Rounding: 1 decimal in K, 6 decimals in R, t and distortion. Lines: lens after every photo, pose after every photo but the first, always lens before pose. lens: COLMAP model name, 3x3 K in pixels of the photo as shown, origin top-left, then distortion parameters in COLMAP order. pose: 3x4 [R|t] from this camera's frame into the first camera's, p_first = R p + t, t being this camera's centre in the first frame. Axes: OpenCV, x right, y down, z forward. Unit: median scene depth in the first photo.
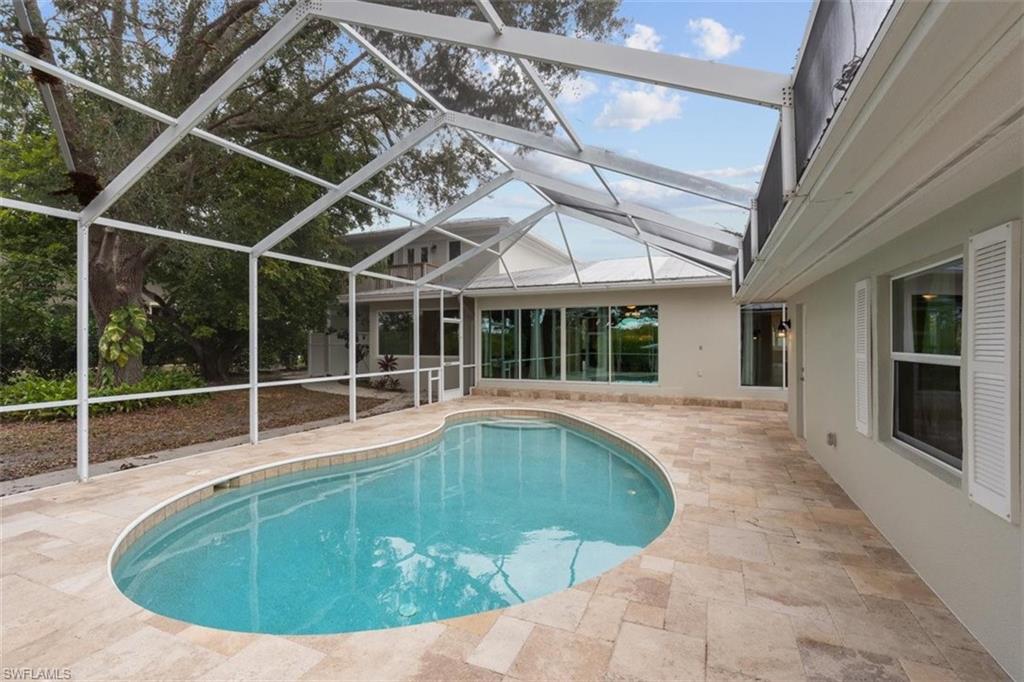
lens RADIAL K [[468.1, 0, 506.4], [0, 468.1, 338.6], [0, 0, 1]] dist [-0.007505, 0.000998]
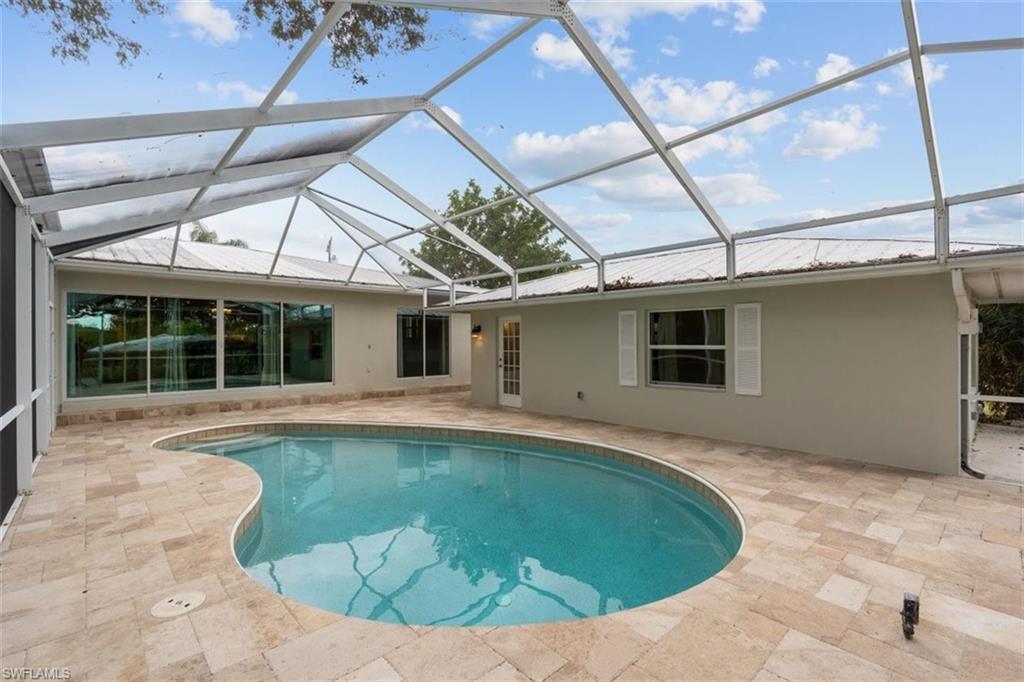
lens RADIAL K [[468.1, 0, 511.3], [0, 468.1, 342.0], [0, 0, 1]] dist [-0.007505, 0.000998]
pose [[0.400307, 0.000082, 0.916381, -0.510603], [-0.004697, 0.999987, 0.001963, 0.004612], [-0.916369, -0.005090, 0.400302, 0.254872]]
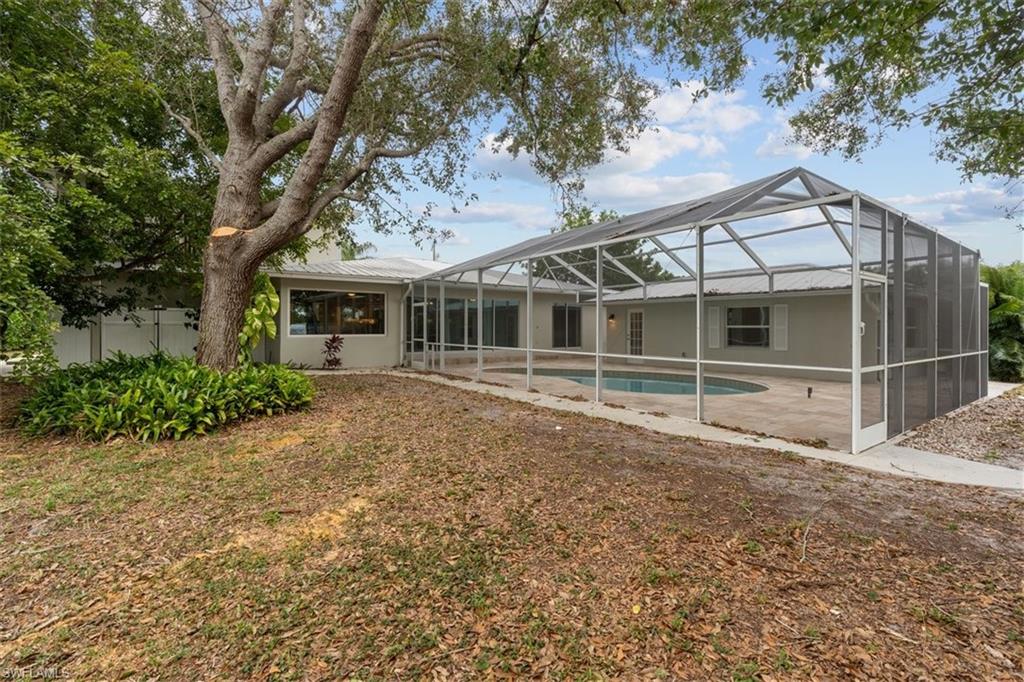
lens RADIAL K [[468.1, 0, 518.9], [0, 468.1, 324.9], [0, 0, 1]] dist [-0.007505, 0.000998]
pose [[0.481230, 0.007281, 0.876564, -1.239349], [-0.009016, 0.999954, -0.003356, 0.018343], [-0.876548, -0.006288, 0.481273, 0.226930]]
